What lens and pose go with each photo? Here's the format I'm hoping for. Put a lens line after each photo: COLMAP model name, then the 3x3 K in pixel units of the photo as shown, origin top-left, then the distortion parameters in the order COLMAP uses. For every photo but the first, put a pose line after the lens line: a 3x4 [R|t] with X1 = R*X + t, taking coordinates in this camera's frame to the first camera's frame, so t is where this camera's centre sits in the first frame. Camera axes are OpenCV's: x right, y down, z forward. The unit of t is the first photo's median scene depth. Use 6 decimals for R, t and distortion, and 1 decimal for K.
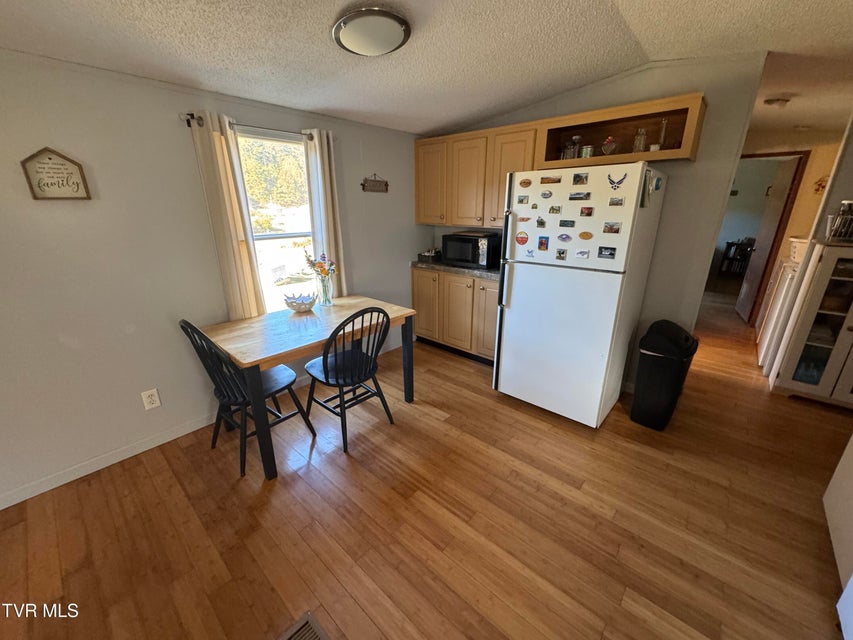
lens RADIAL K [[342.1, 0, 428.0], [0, 342.1, 319.6], [0, 0, 1]] dist [-0.003668, 0.000532]
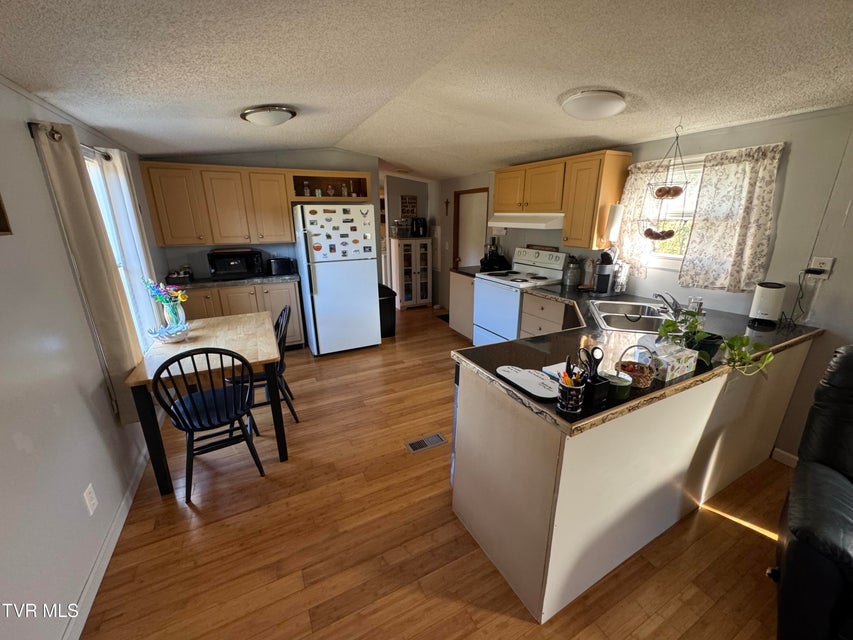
lens RADIAL K [[342.1, 0, 424.5], [0, 342.1, 319.9], [0, 0, 1]] dist [-0.003668, 0.000532]
pose [[0.368688, -0.269735, 0.889557, -1.087014], [0.301243, 0.939998, 0.160177, -0.029678], [-0.879387, 0.208917, 0.427821, -0.026453]]
